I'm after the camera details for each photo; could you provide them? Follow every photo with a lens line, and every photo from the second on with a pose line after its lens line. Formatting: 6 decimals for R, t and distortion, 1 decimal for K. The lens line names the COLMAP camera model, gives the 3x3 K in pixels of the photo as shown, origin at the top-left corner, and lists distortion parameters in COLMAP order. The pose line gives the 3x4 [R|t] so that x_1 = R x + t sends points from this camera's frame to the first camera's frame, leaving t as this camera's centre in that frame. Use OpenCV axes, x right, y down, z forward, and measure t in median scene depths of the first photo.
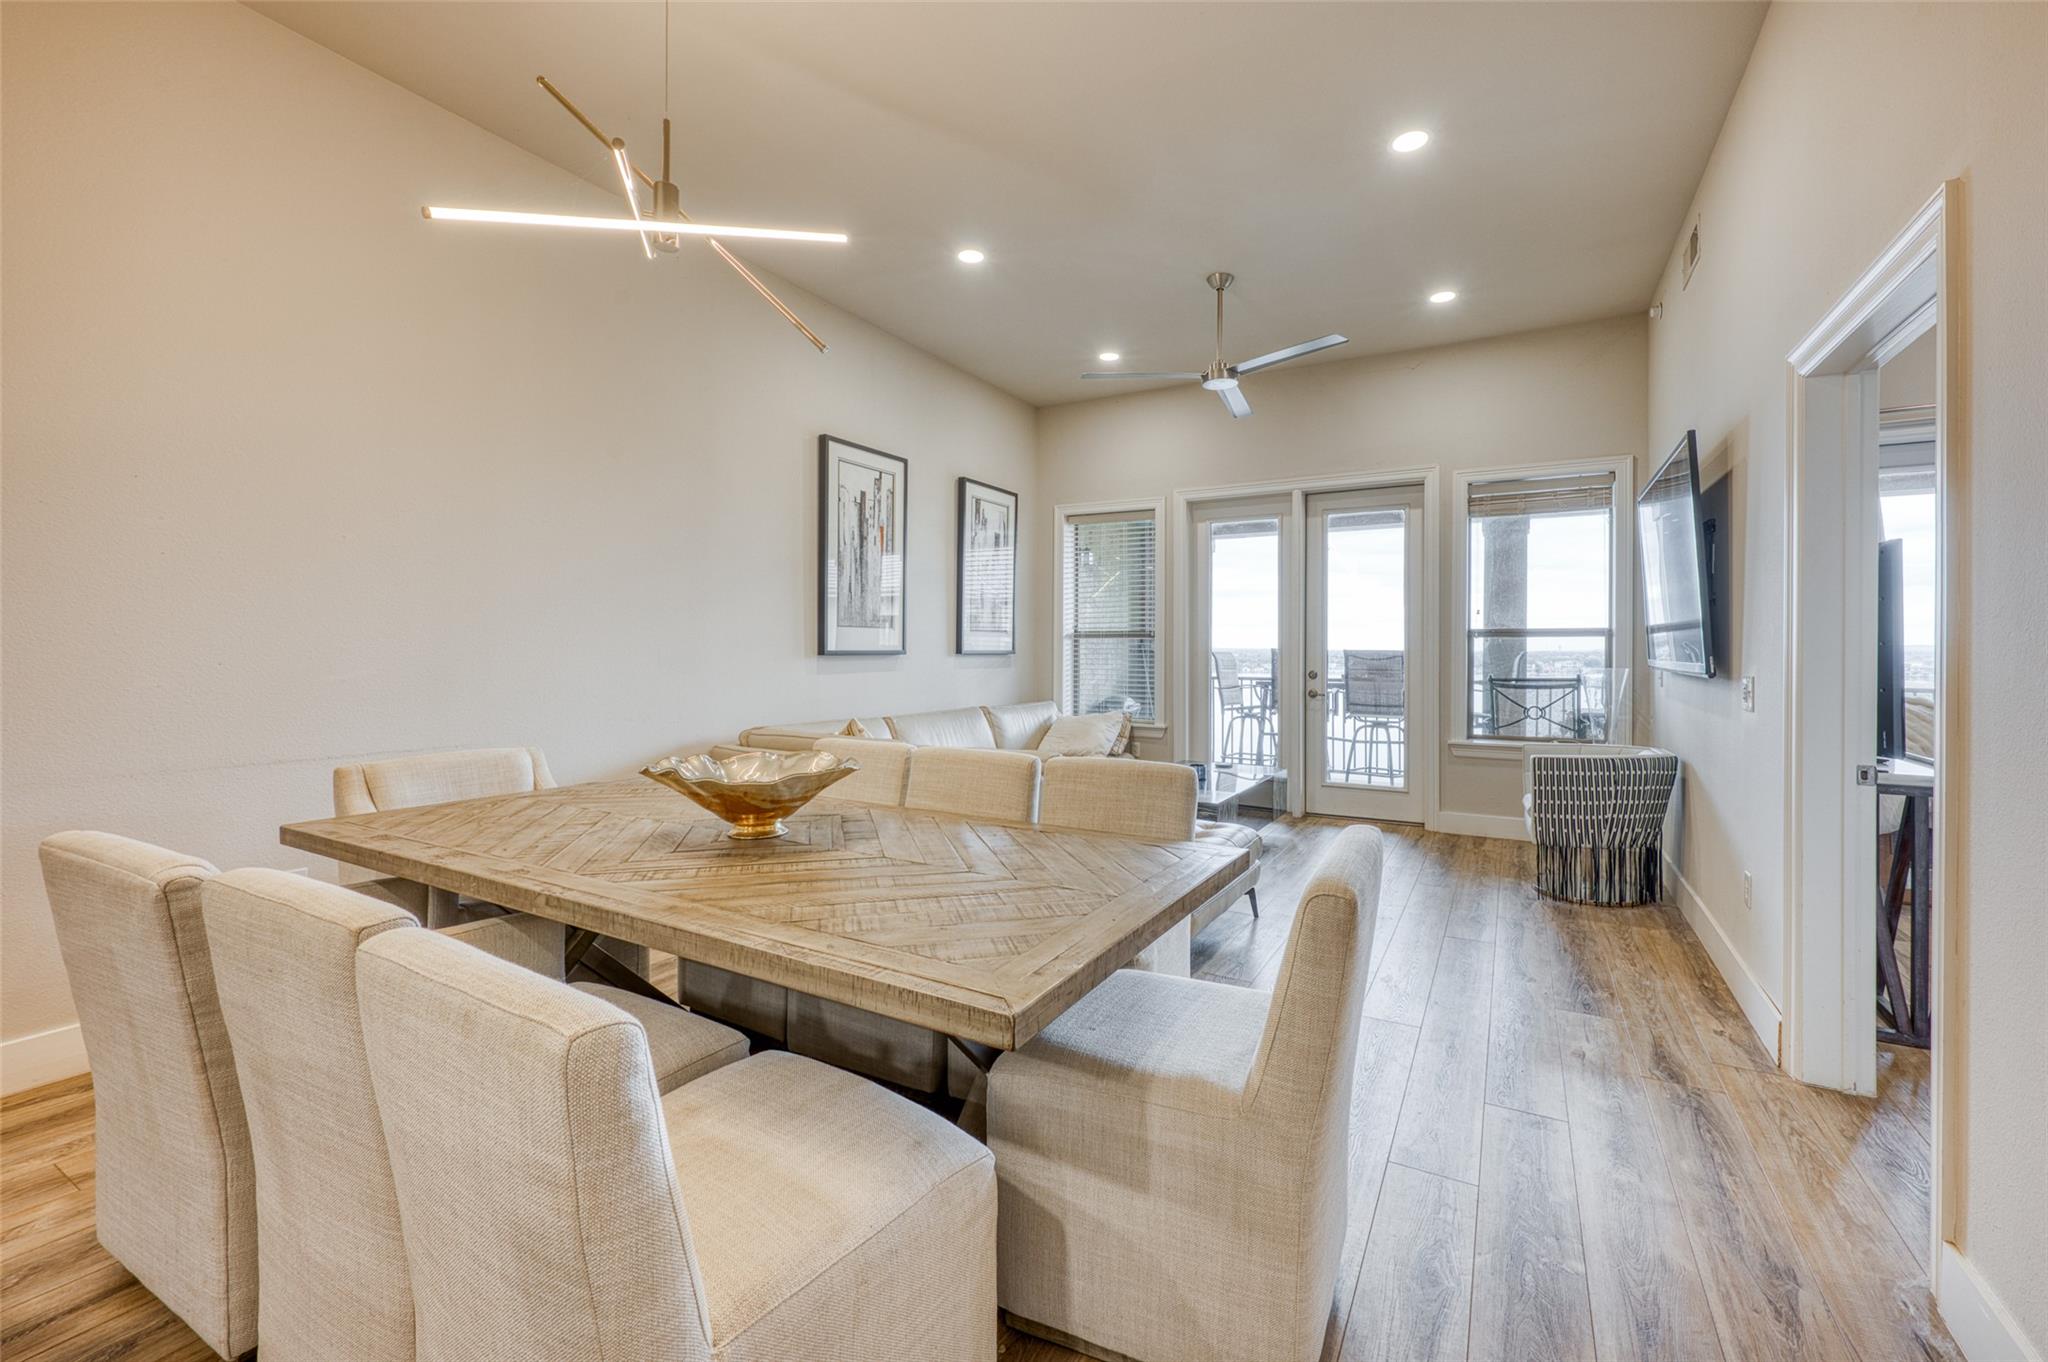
lens RADIAL K [[799.8, 0, 1076.3], [0, 799.8, 645.7], [0, 0, 1]] dist [-0.001876, 0.001077]
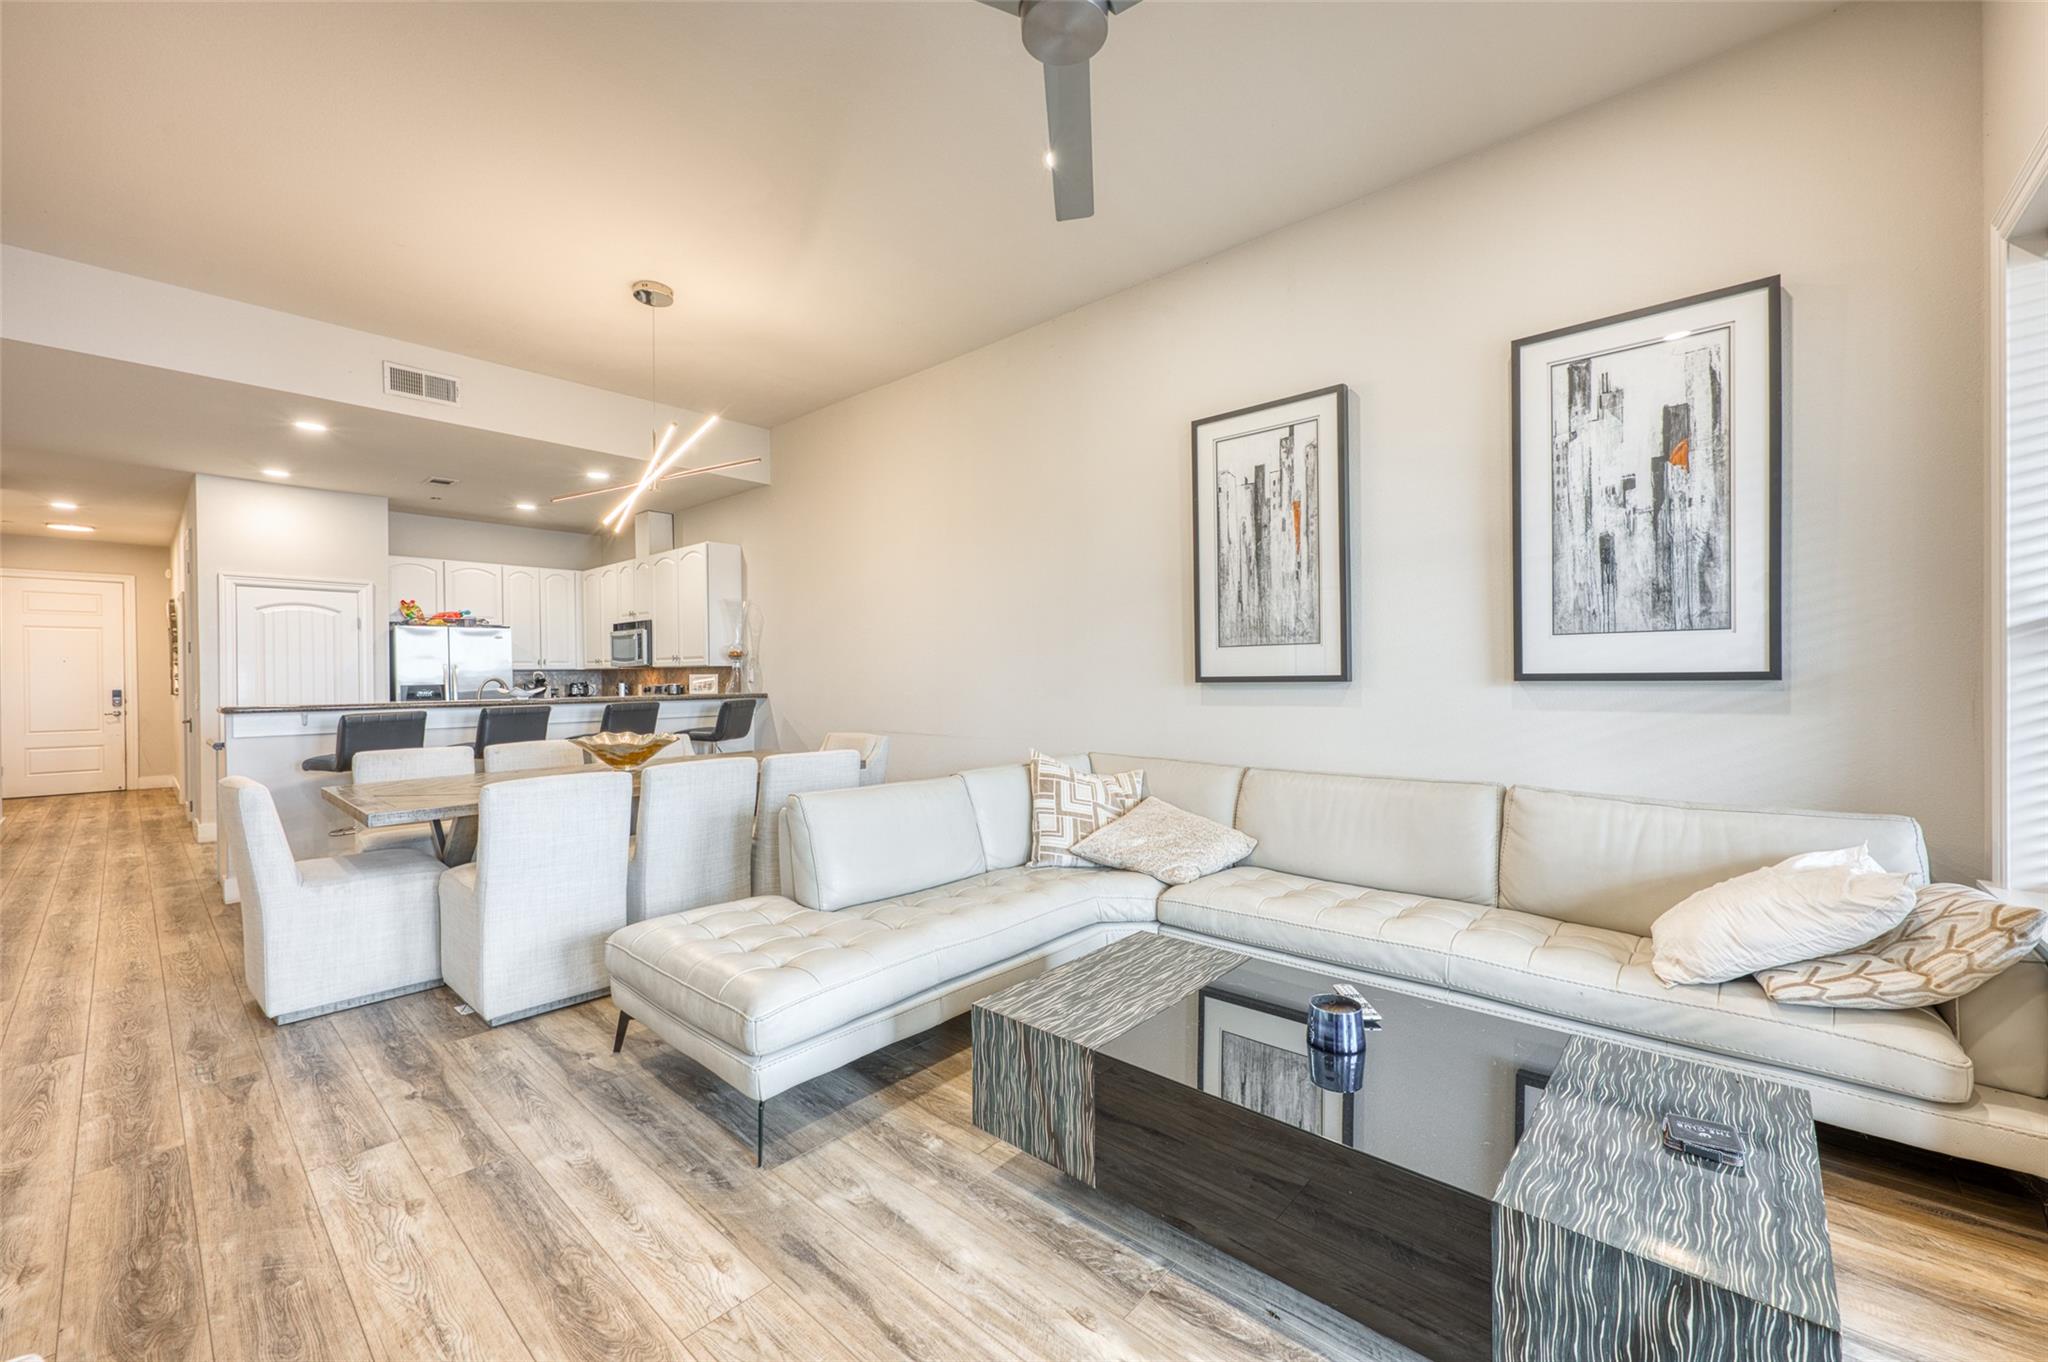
lens RADIAL K [[799.8, 0, 1012.3], [0, 799.8, 679.3], [0, 0, 1]] dist [-0.001876, 0.001077]
pose [[-0.230049, 0.003539, -0.973173, 0.505738], [0.014321, 0.999897, 0.000251, 0.005313], [0.973074, -0.013879, -0.230076, 0.913328]]
